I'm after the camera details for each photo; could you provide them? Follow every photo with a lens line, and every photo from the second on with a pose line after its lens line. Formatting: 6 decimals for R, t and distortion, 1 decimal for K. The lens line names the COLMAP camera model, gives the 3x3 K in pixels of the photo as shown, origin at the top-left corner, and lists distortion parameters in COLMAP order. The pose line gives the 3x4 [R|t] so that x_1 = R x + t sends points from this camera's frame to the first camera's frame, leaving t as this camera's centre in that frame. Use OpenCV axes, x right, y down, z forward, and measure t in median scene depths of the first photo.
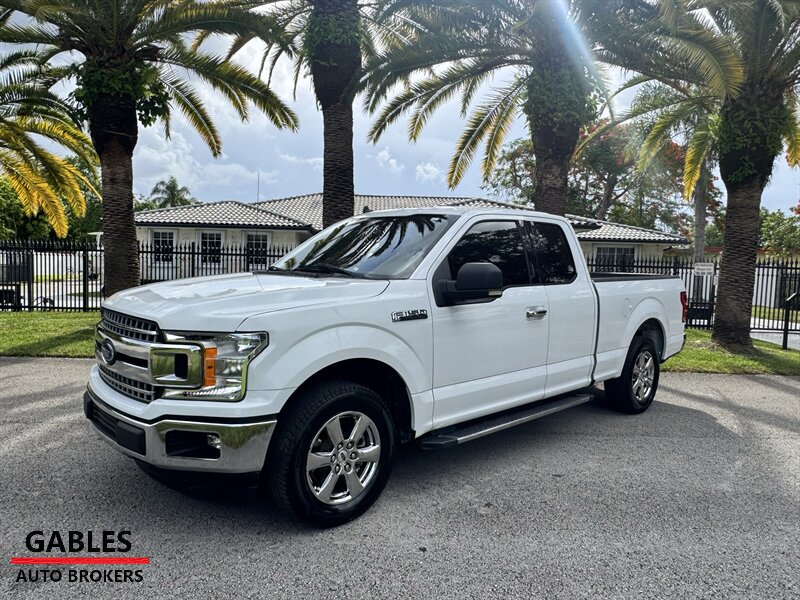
lens RADIAL K [[570.3, 0, 382.6], [0, 570.3, 304.2], [0, 0, 1]] dist [-0.009093, 0.008158]
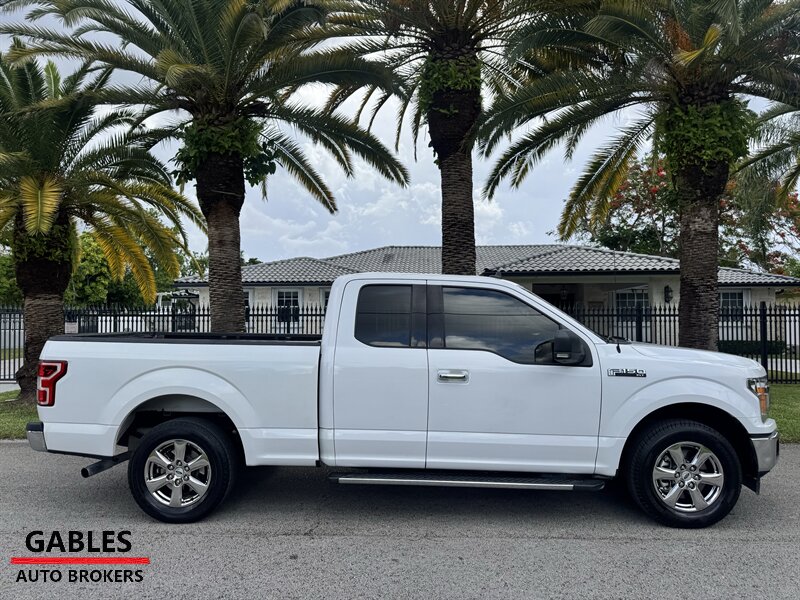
lens RADIAL K [[570.3, 0, 382.2], [0, 570.3, 306.9], [0, 0, 1]] dist [-0.009093, 0.008158]
pose [[0.998227, -0.030951, -0.050845, -0.179300], [0.026650, 0.996177, -0.083195, -0.029070], [0.053226, 0.081692, 0.995235, 0.099331]]
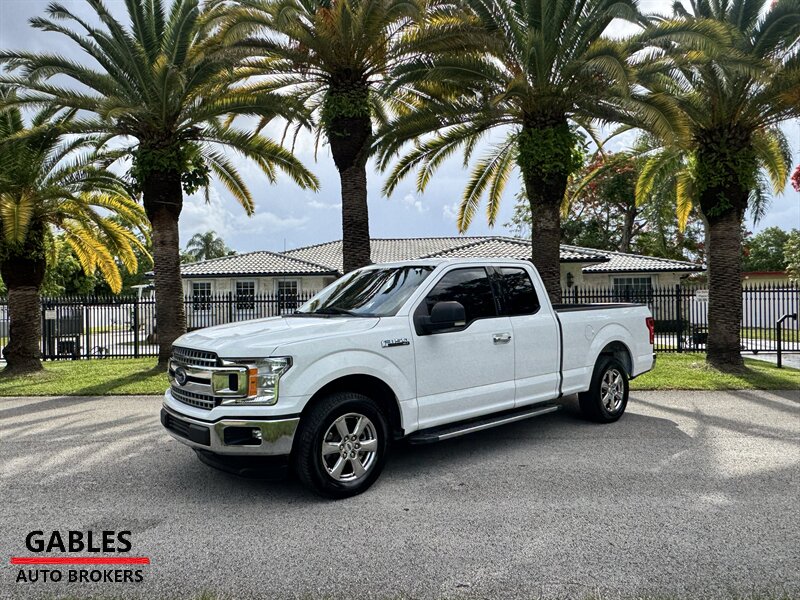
lens RADIAL K [[570.3, 0, 379.7], [0, 570.3, 301.7], [0, 0, 1]] dist [-0.009093, 0.008158]
pose [[0.997371, -0.043150, -0.058212, 0.034466], [0.038703, 0.996397, -0.075470, 0.008713], [0.061258, 0.073019, 0.995447, -0.135244]]
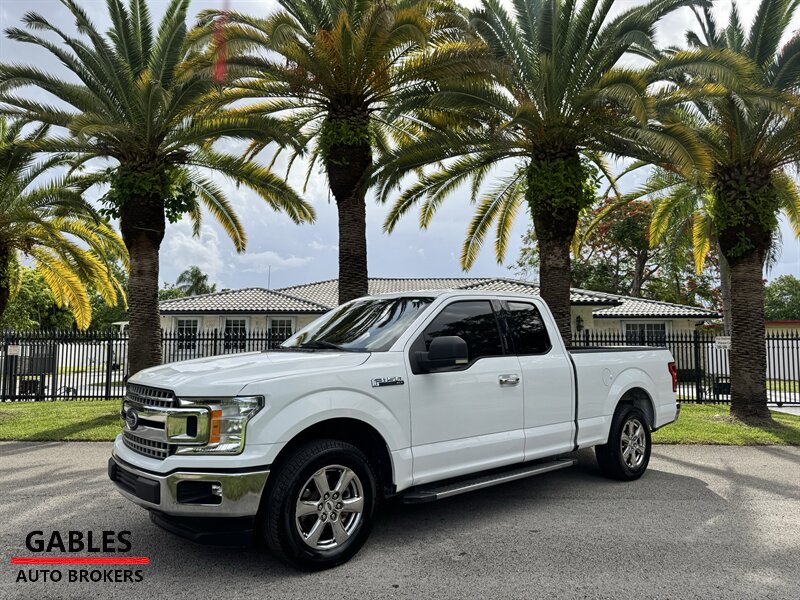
lens RADIAL K [[591.9, 0, 396.9], [0, 591.9, 298.6], [0, 0, 1]] dist [0.057682, -0.076135]
pose [[0.999242, -0.026744, -0.028288, 0.039020], [0.022117, 0.988005, -0.152831, 0.013485], [0.032036, 0.152090, 0.987847, -0.087900]]
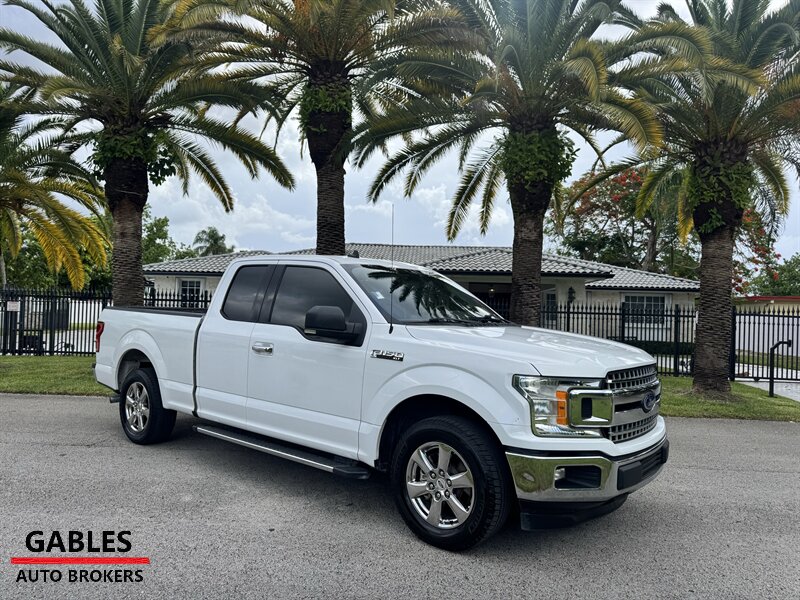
lens RADIAL K [[591.9, 0, 404.8], [0, 591.9, 303.9], [0, 0, 1]] dist [0.057682, -0.076135]
pose [[0.998673, 0.001704, -0.051479, 0.138957], [-0.006131, 0.996278, -0.085975, 0.012349], [0.051141, 0.086176, 0.994966, -0.114961]]
